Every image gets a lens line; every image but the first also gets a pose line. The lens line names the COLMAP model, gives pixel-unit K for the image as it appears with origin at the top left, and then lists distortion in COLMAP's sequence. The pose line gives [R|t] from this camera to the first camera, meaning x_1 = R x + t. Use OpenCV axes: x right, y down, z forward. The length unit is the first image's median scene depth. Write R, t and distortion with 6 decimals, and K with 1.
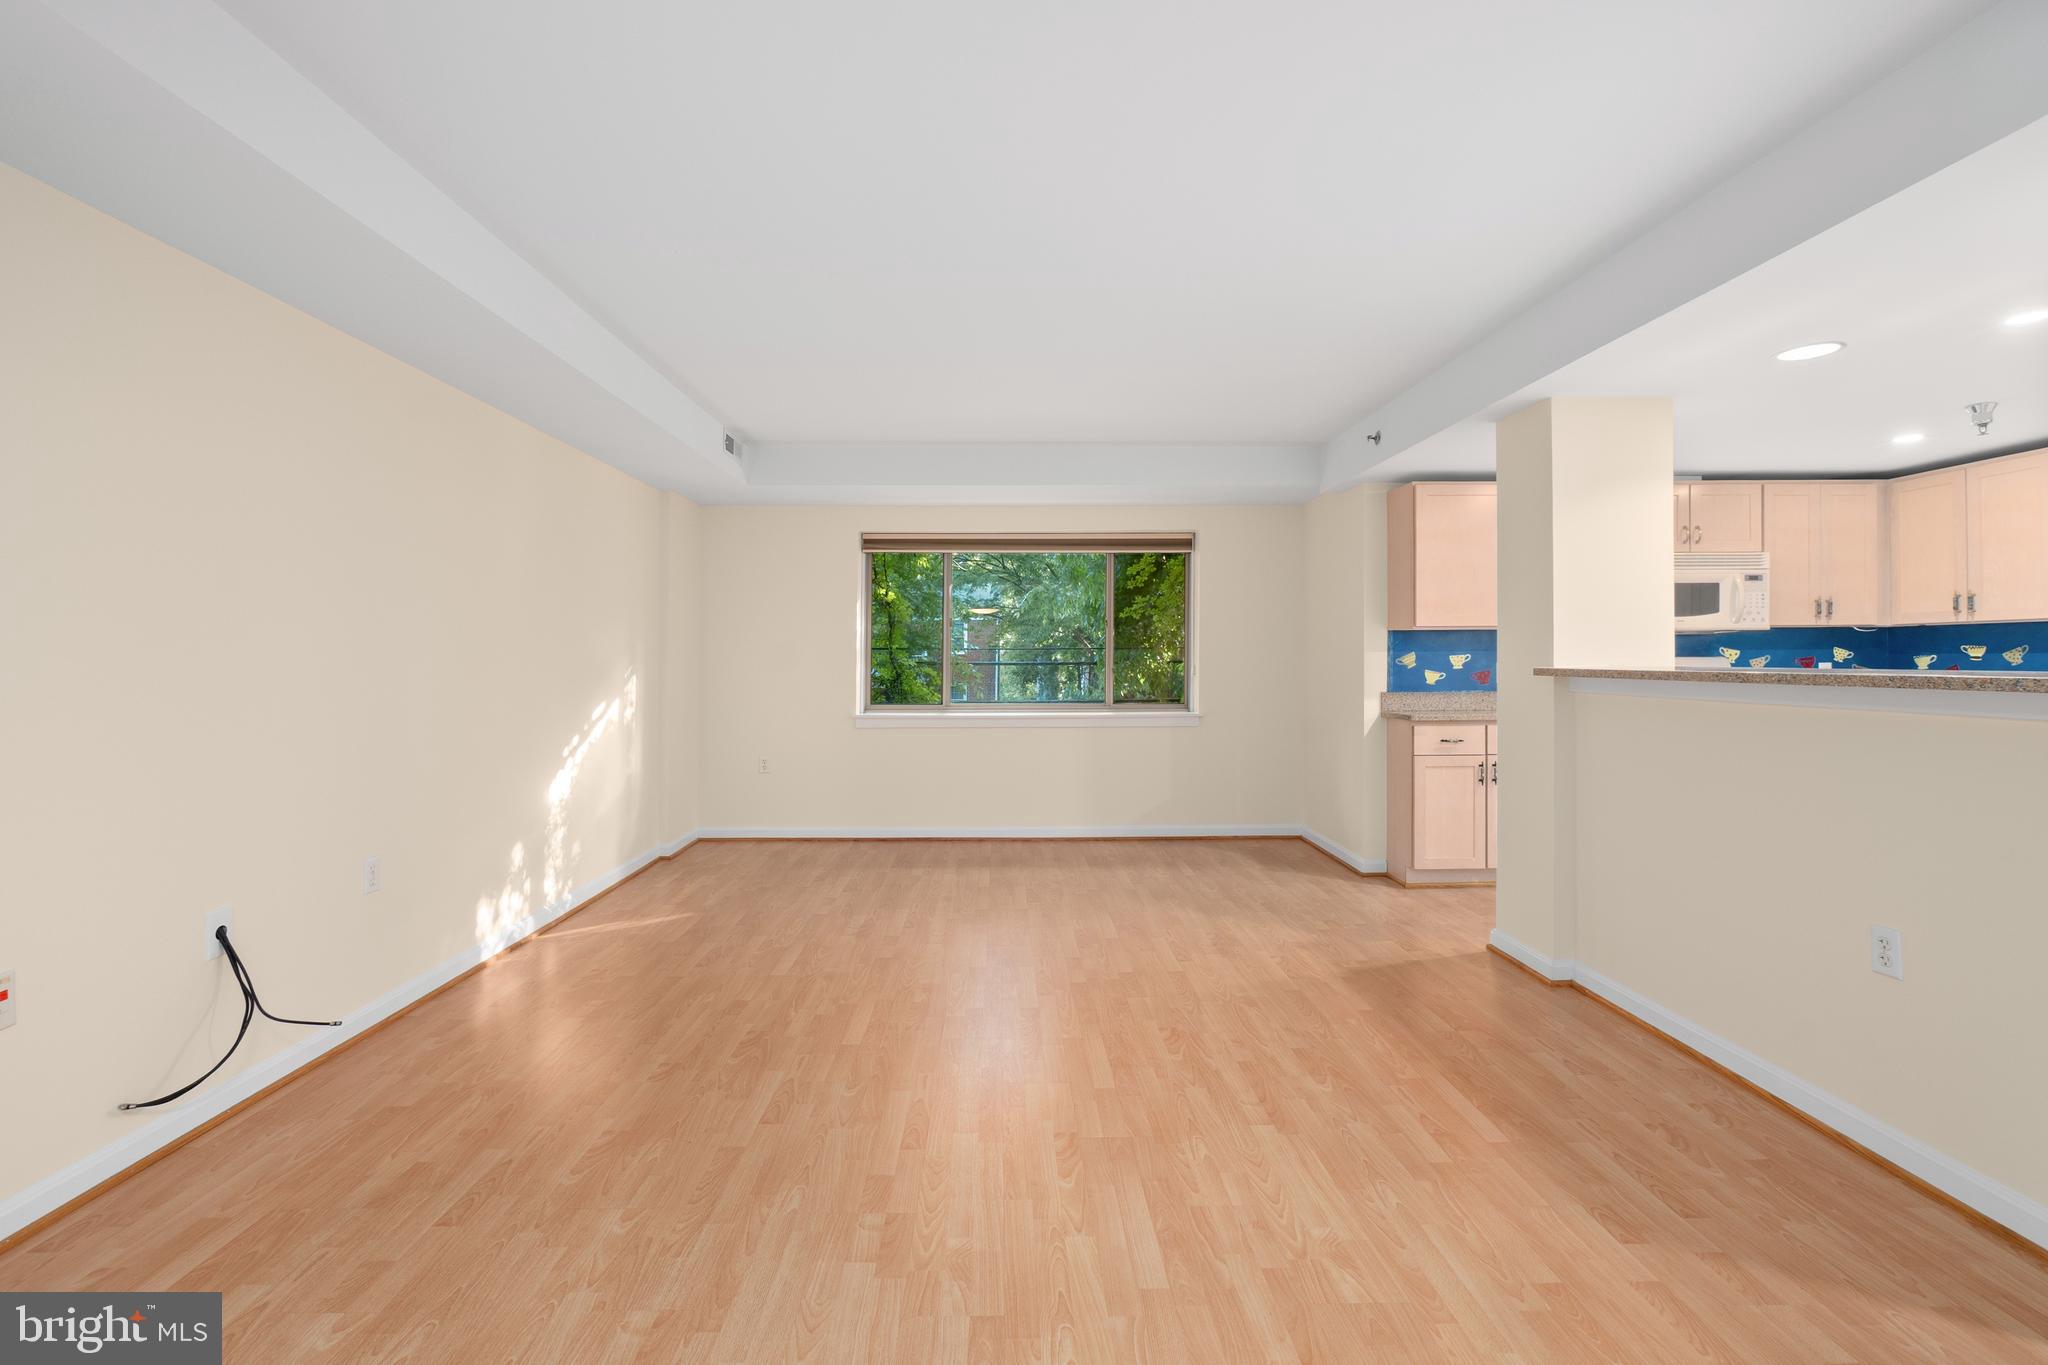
lens RADIAL K [[890.4, 0, 1015.3], [0, 890.4, 649.5], [0, 0, 1]] dist [-0.003481, 0.000881]
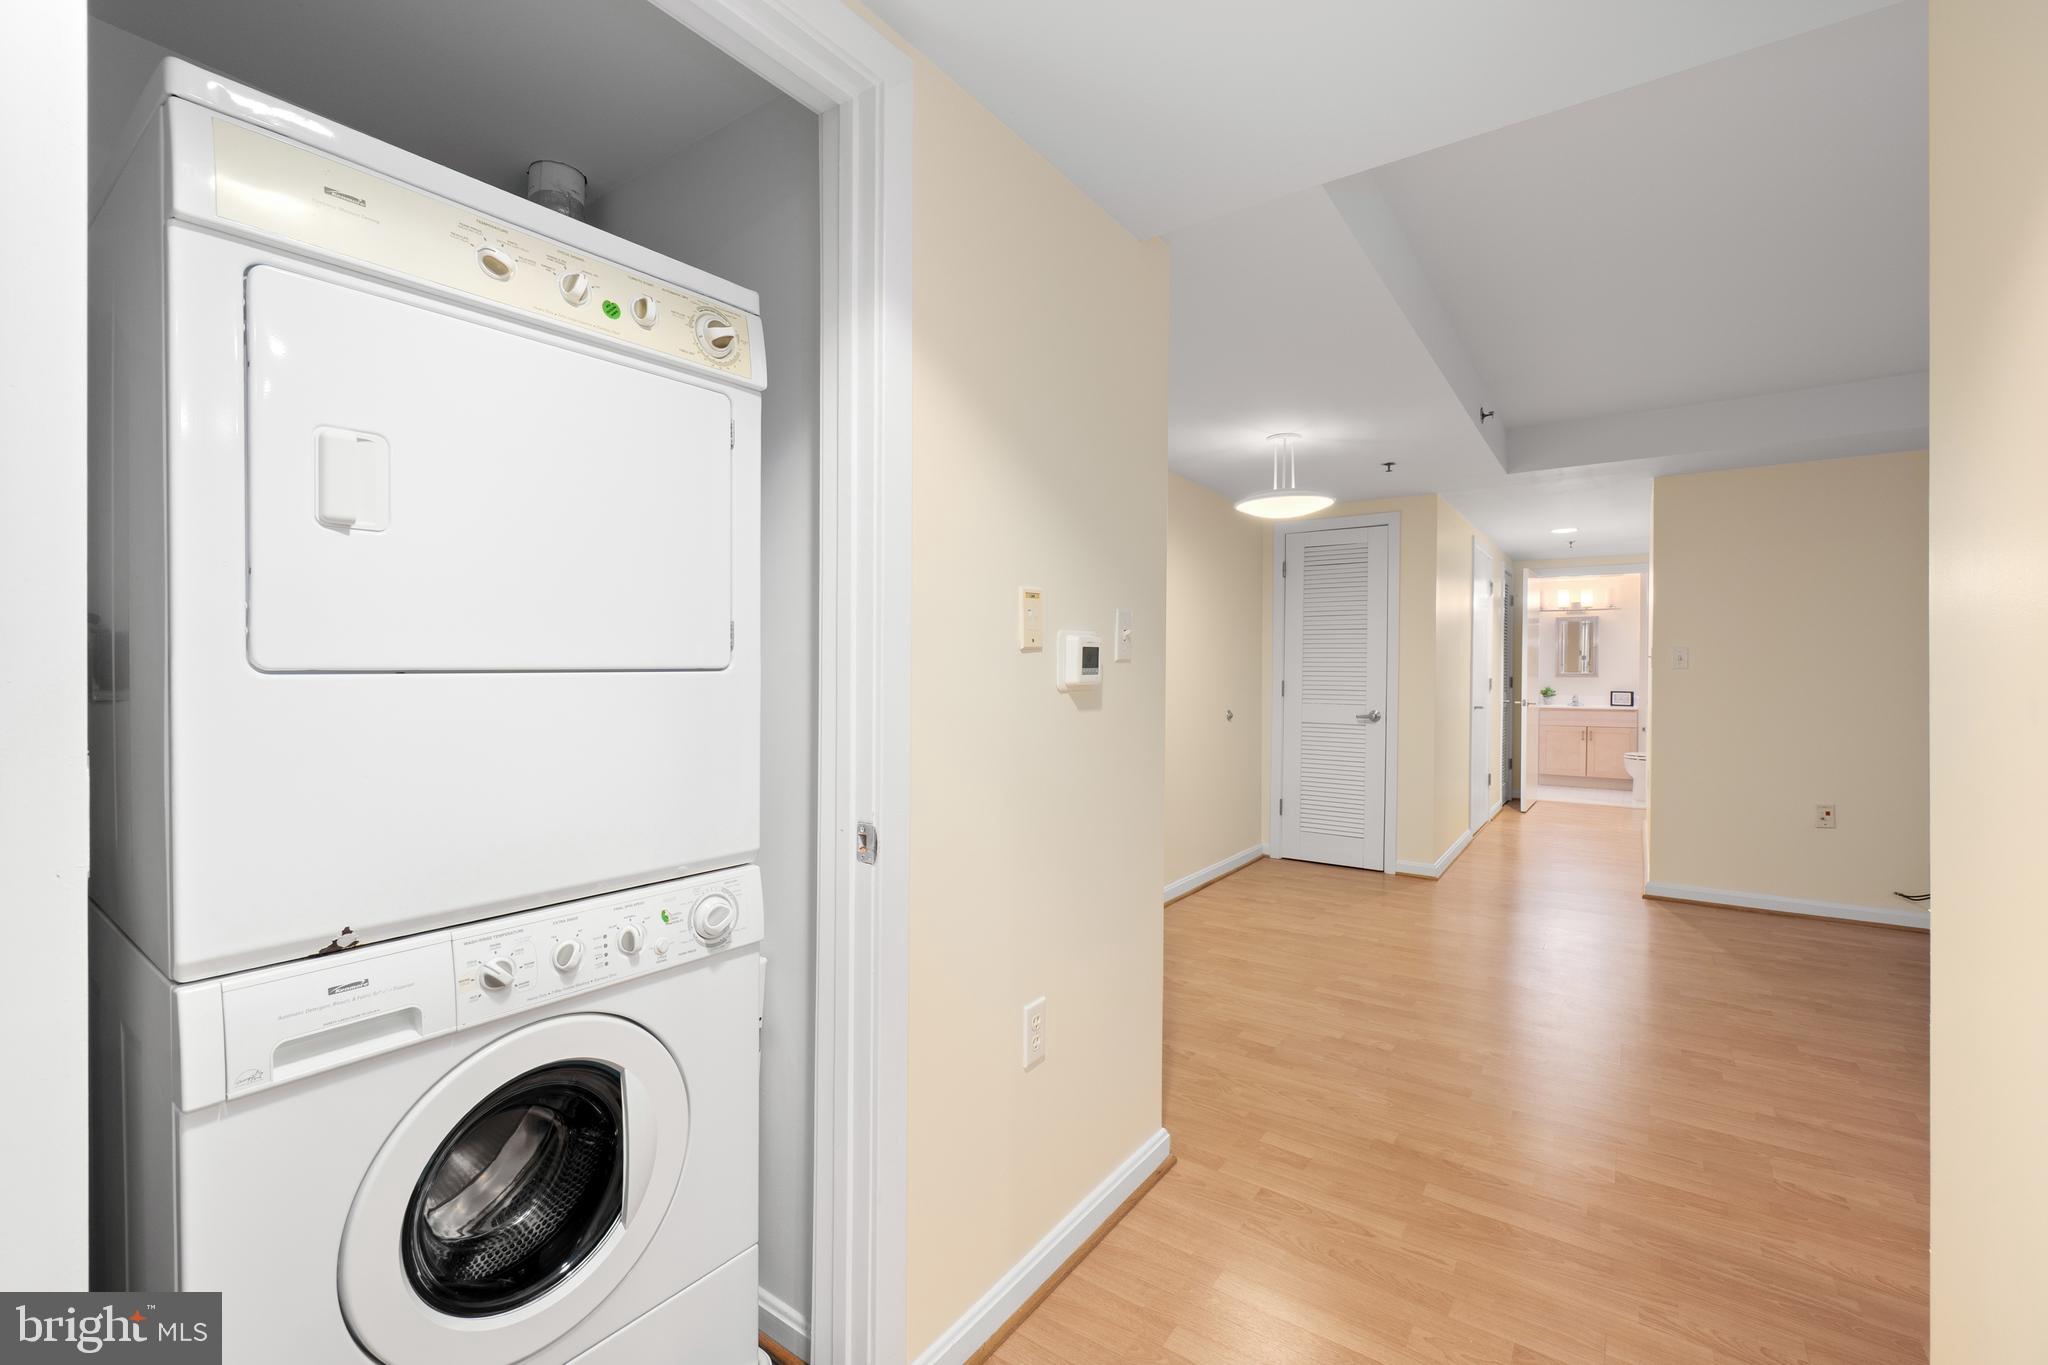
lens RADIAL K [[891.7, 0, 1016.1], [0, 891.7, 684.5], [0, 0, 1]] dist [-0.007324, 0.000332]
pose [[-0.588308, 0.013556, -0.808523, 1.037357], [0.012212, 0.999894, 0.007879, 0.002053], [0.808545, -0.005238, -0.588412, 0.329675]]
